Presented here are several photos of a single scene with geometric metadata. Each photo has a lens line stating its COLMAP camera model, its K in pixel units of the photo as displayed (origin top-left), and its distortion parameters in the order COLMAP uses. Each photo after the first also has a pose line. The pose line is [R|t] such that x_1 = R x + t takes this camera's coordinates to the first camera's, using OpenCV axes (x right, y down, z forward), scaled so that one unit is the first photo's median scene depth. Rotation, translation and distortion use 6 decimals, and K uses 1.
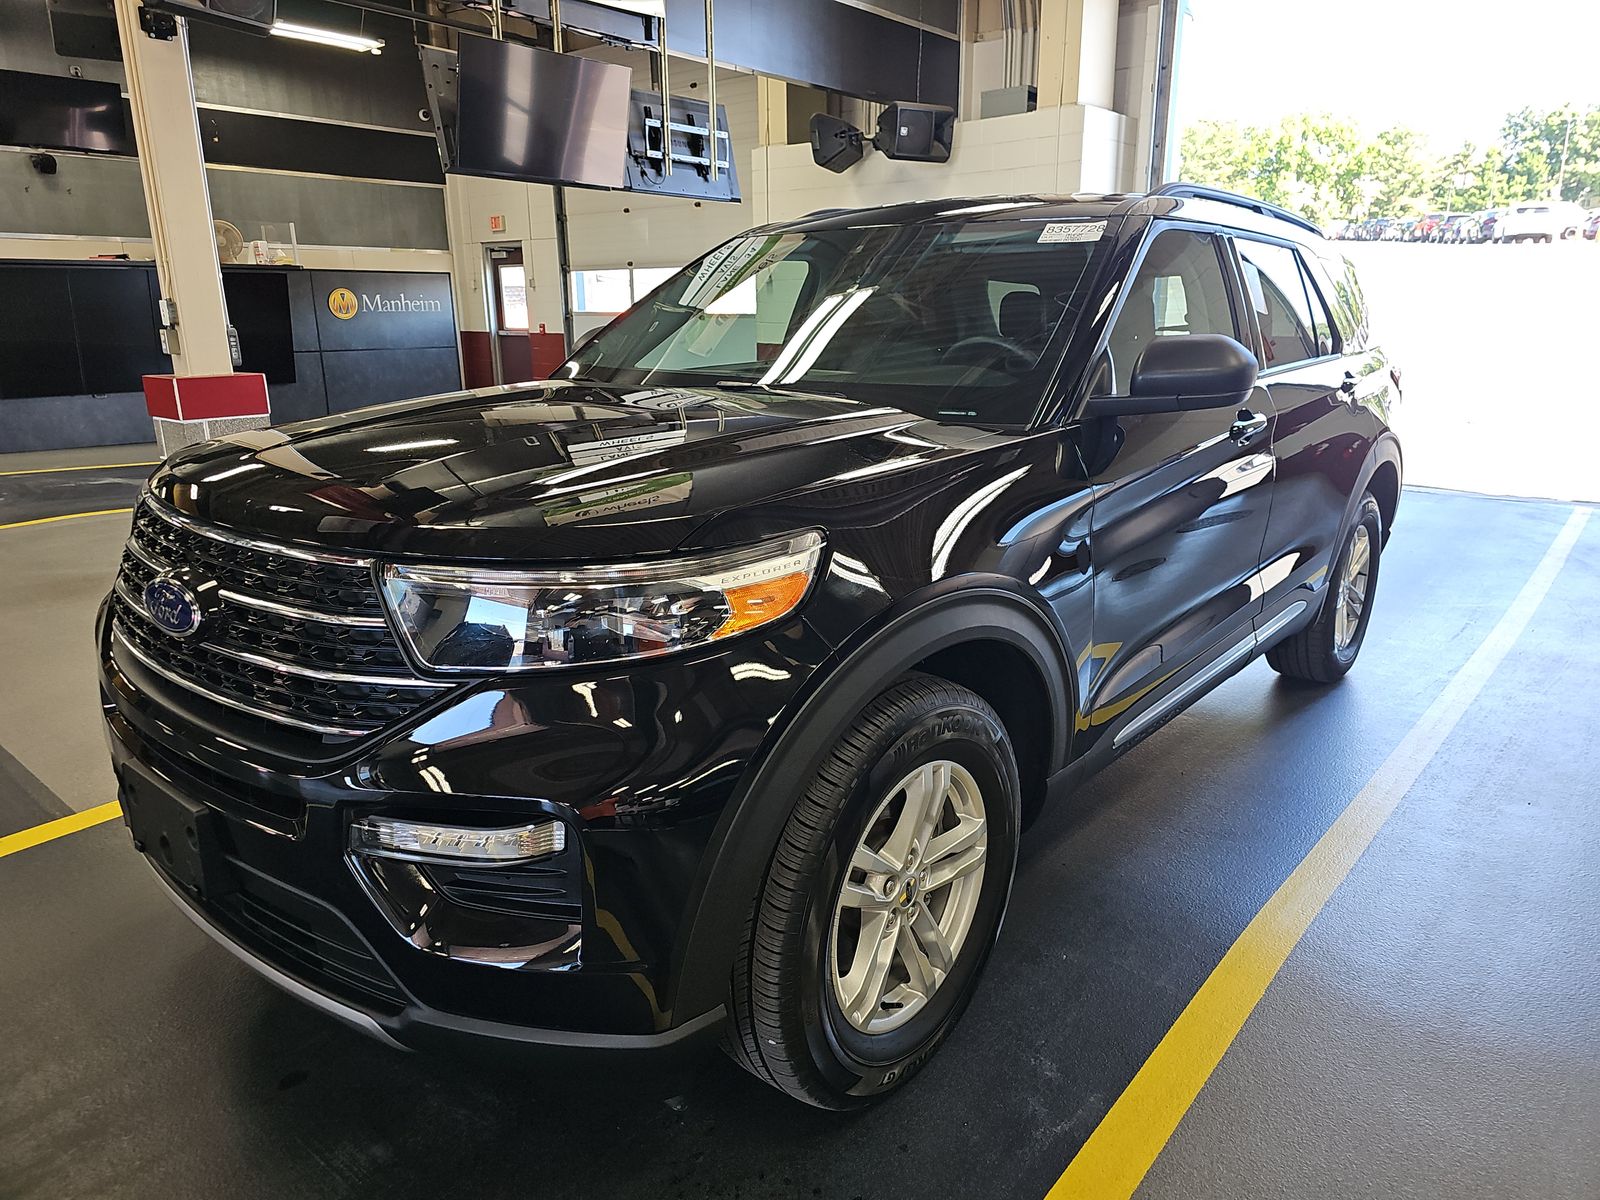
lens RADIAL K [[1054.1, 0, 797.7], [0, 1054.1, 589.9], [0, 0, 1]] dist [0.048652, -0.040741]
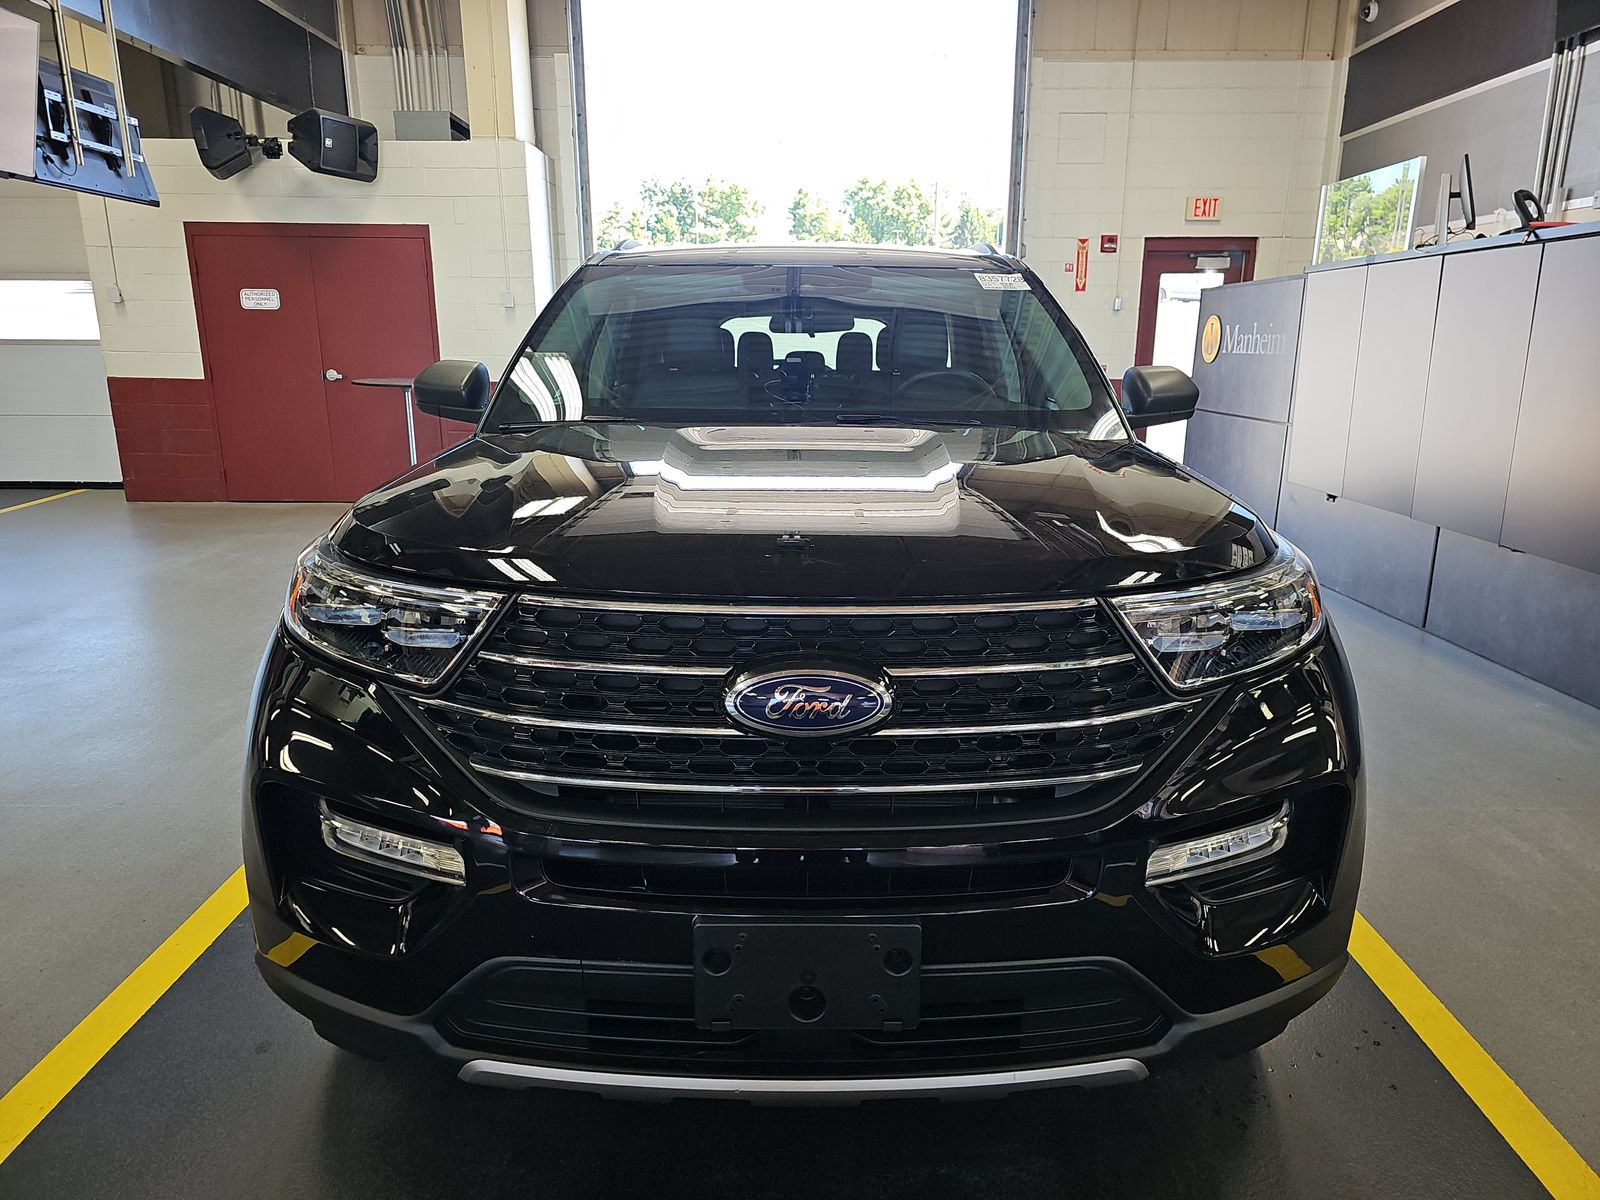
lens RADIAL K [[1070.9, 0, 800.0], [0, 1070.9, 600.0], [0, 0, 1]] dist [0.050440, -0.036252]
pose [[0.778247, -0.138556, 0.612482, -0.233915], [0.153242, 0.987771, 0.028738, -0.018286], [-0.608974, 0.071493, 0.789962, 0.071291]]
